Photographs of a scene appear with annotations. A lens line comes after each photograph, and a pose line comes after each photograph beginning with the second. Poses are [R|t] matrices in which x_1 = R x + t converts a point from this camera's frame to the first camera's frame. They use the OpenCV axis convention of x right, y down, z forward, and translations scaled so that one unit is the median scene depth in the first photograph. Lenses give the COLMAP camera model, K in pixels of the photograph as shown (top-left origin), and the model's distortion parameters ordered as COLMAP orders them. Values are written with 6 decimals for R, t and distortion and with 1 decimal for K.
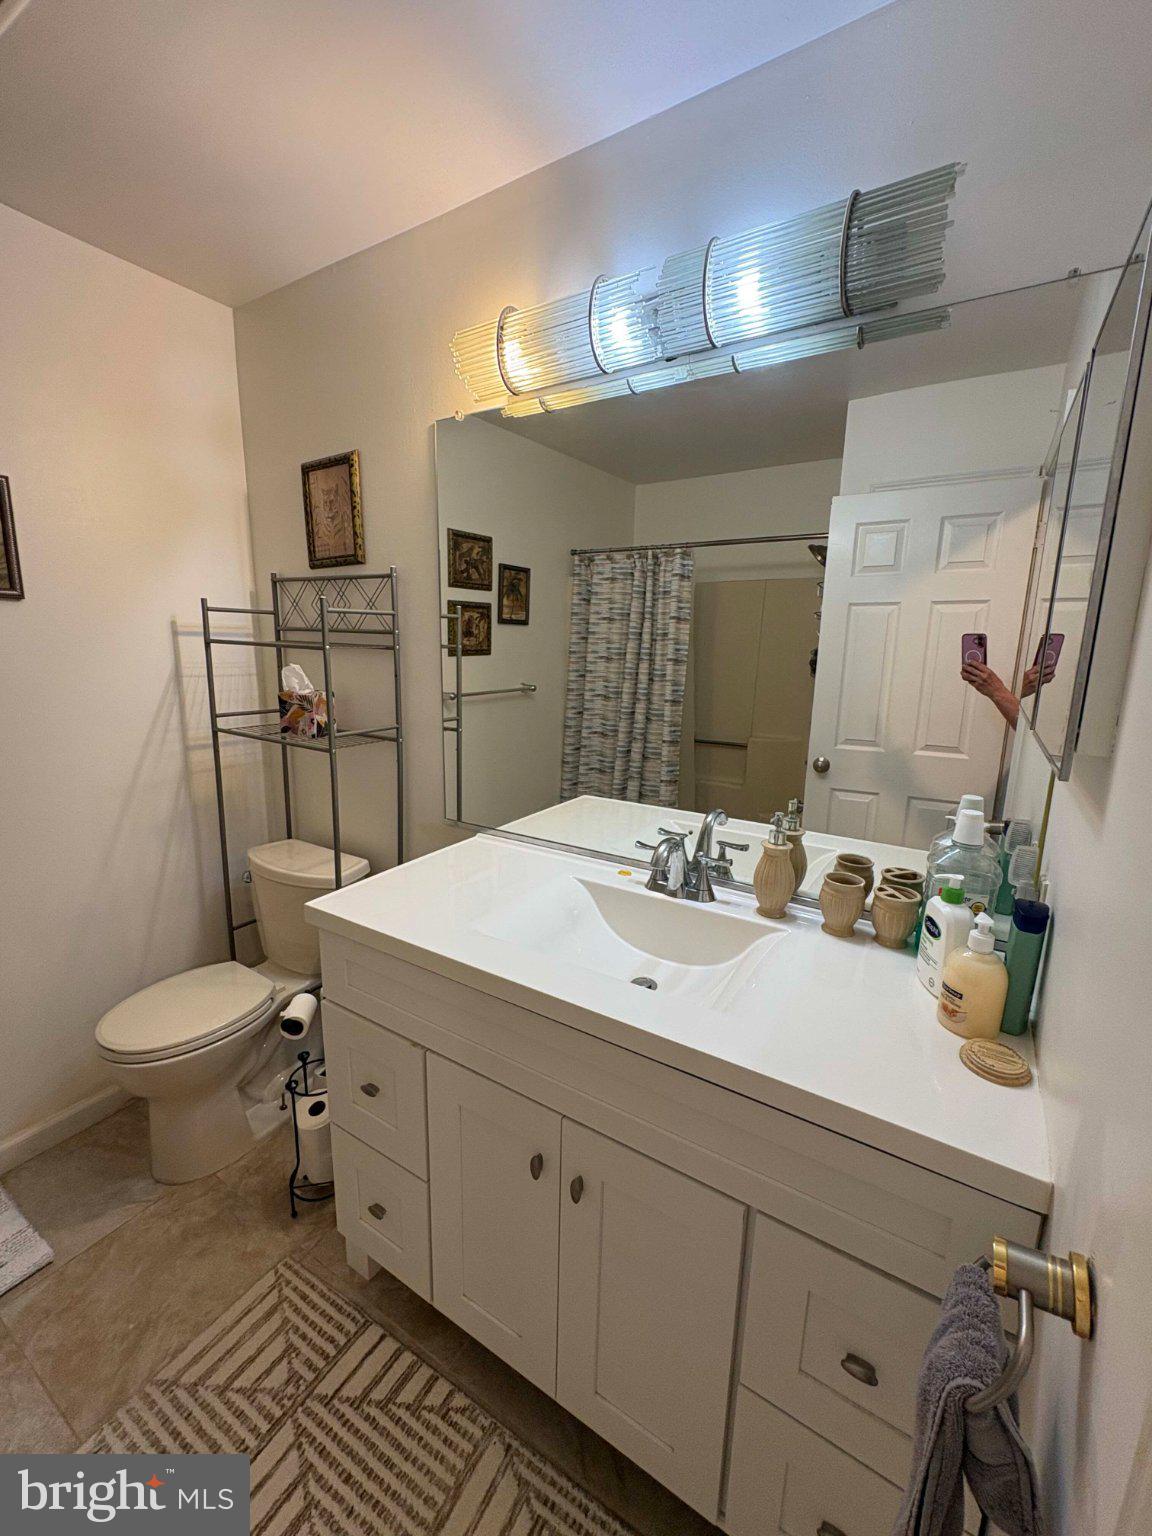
lens RADIAL K [[628.2, 0, 571.4], [0, 628.2, 768.9], [0, 0, 1]] dist [0.000517, -0.000362]
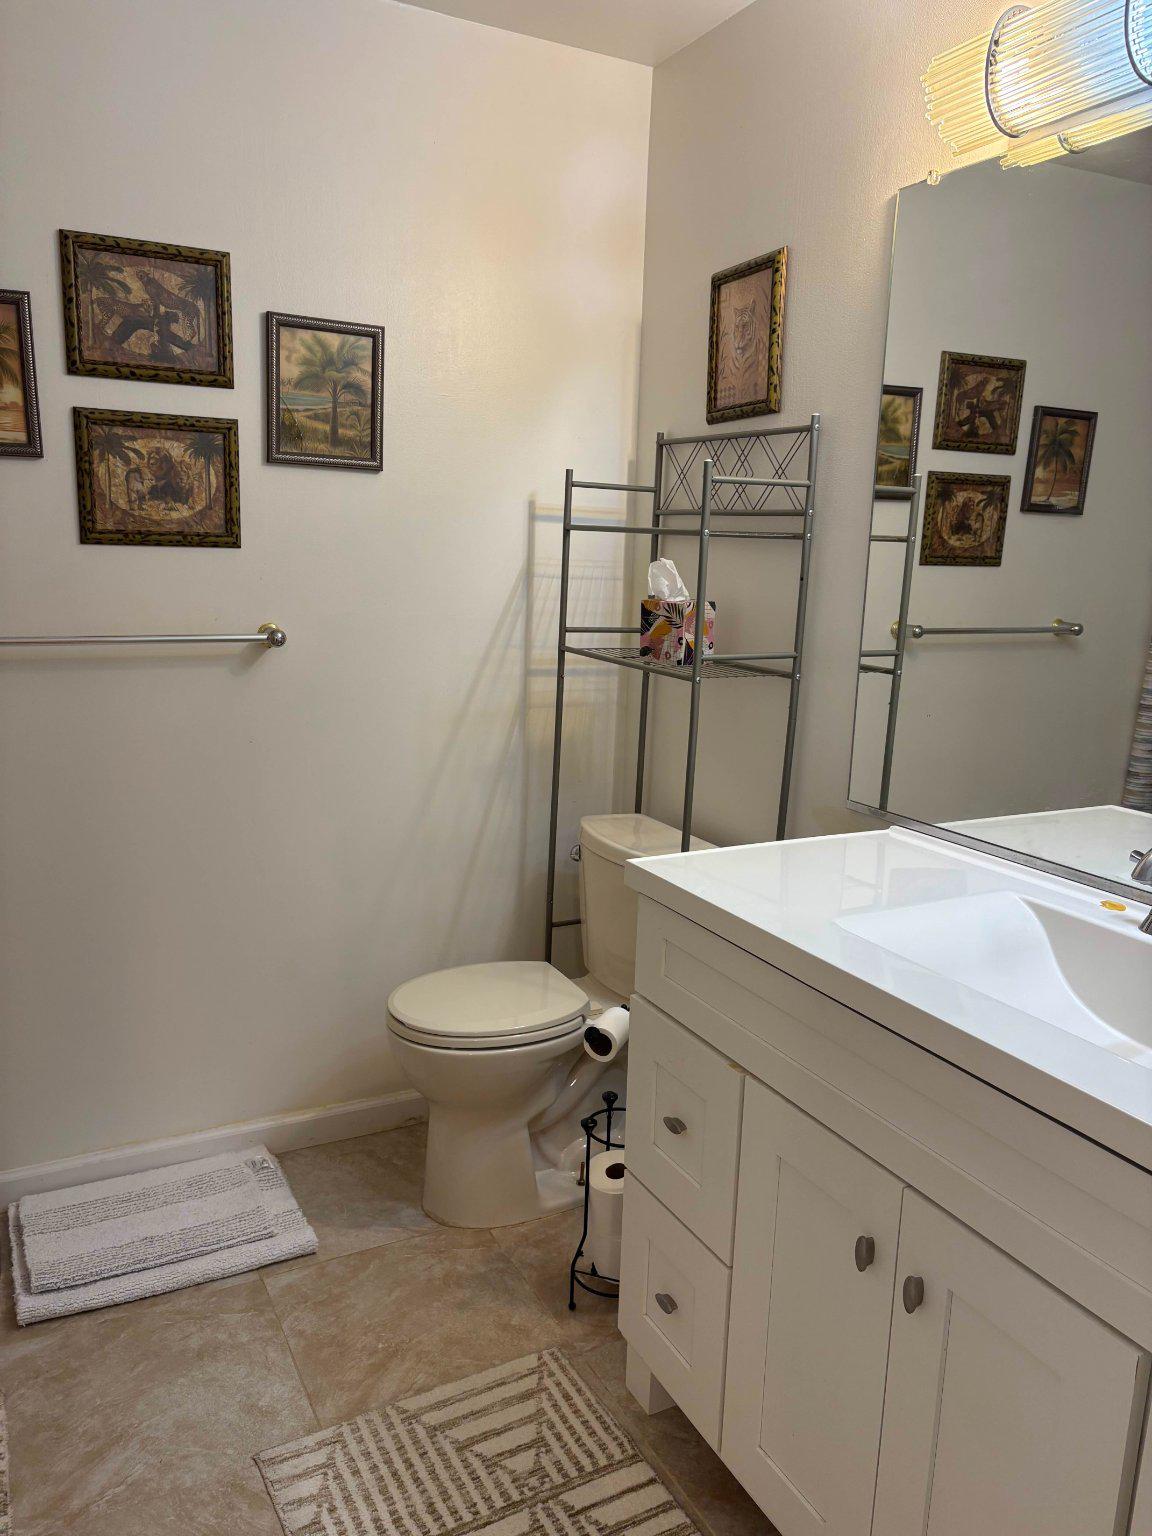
lens RADIAL K [[1151.3, 0, 580.2], [0, 1151.3, 773.3], [0, 0, 1]] dist [0.032294, -0.022574]
pose [[0.864953, 0.109097, -0.489851, 0.147768], [-0.119192, 0.992814, 0.010652, 0.076490], [0.487493, 0.049173, 0.871741, -0.184086]]
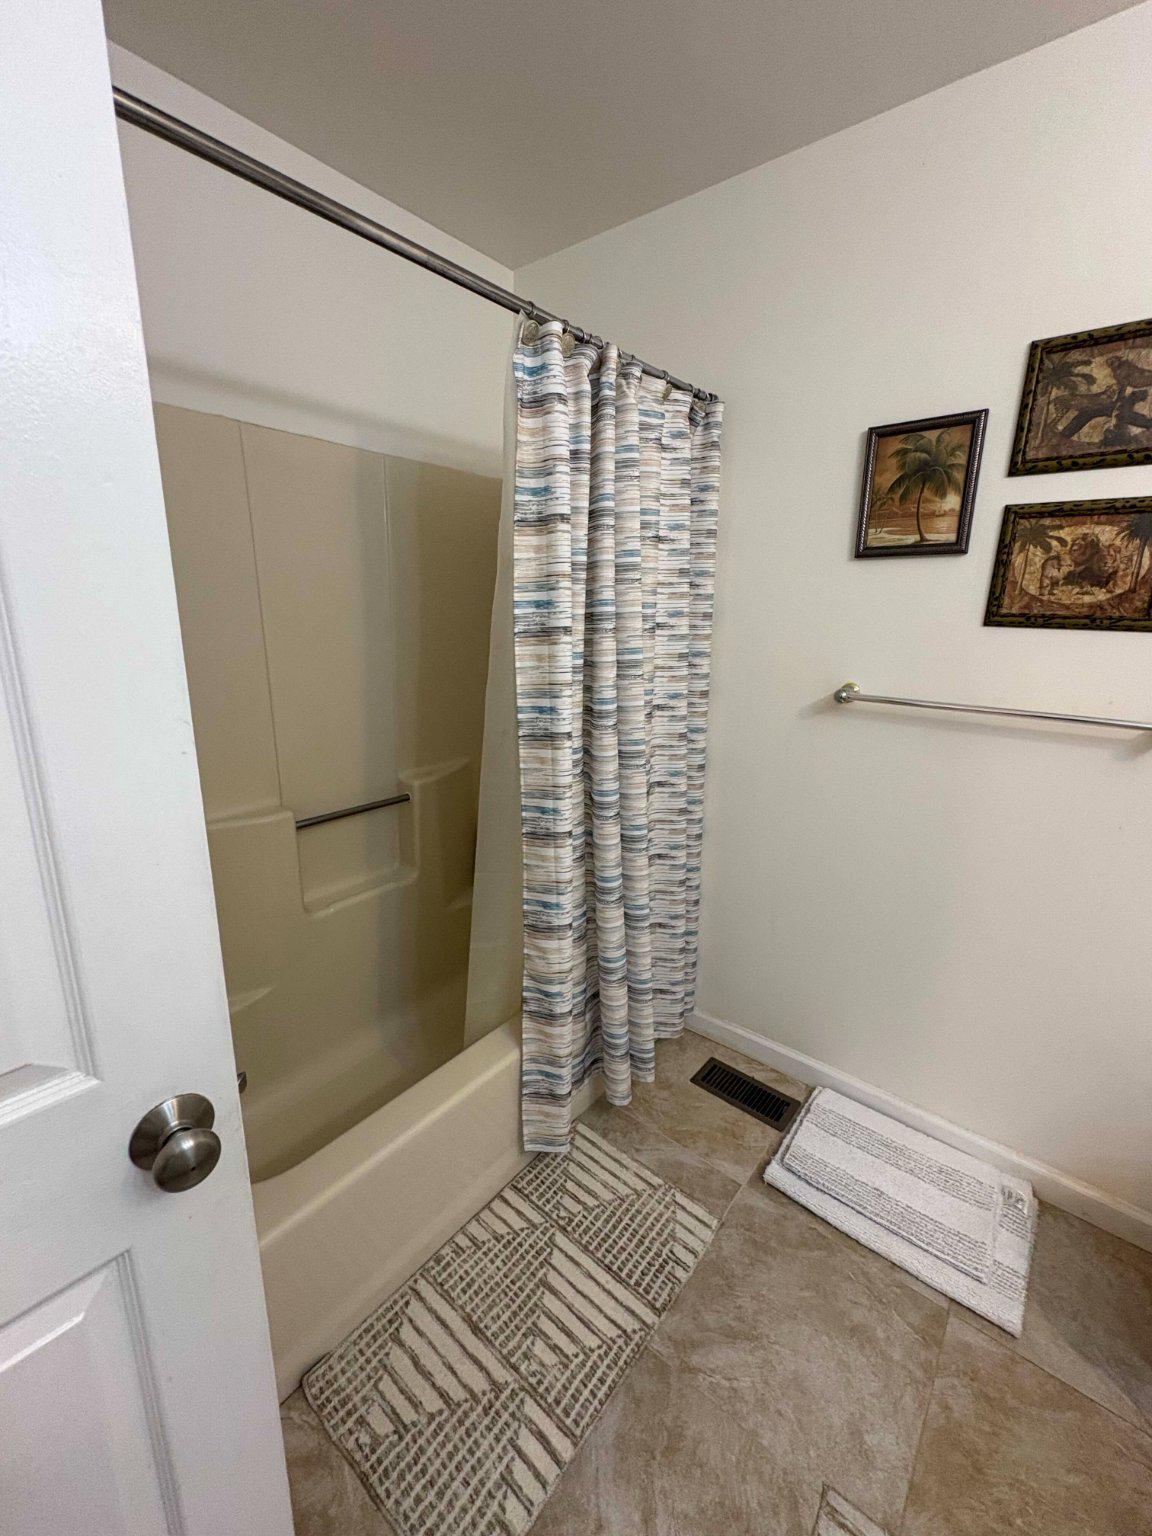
lens RADIAL K [[628.2, 0, 574.8], [0, 628.2, 765.0], [0, 0, 1]] dist [0.000517, -0.000362]
pose [[-0.123692, 0.231210, -0.965009, -0.102311], [-0.231331, 0.938964, 0.254622, -0.013787], [0.964980, 0.254732, -0.062657, 0.248988]]
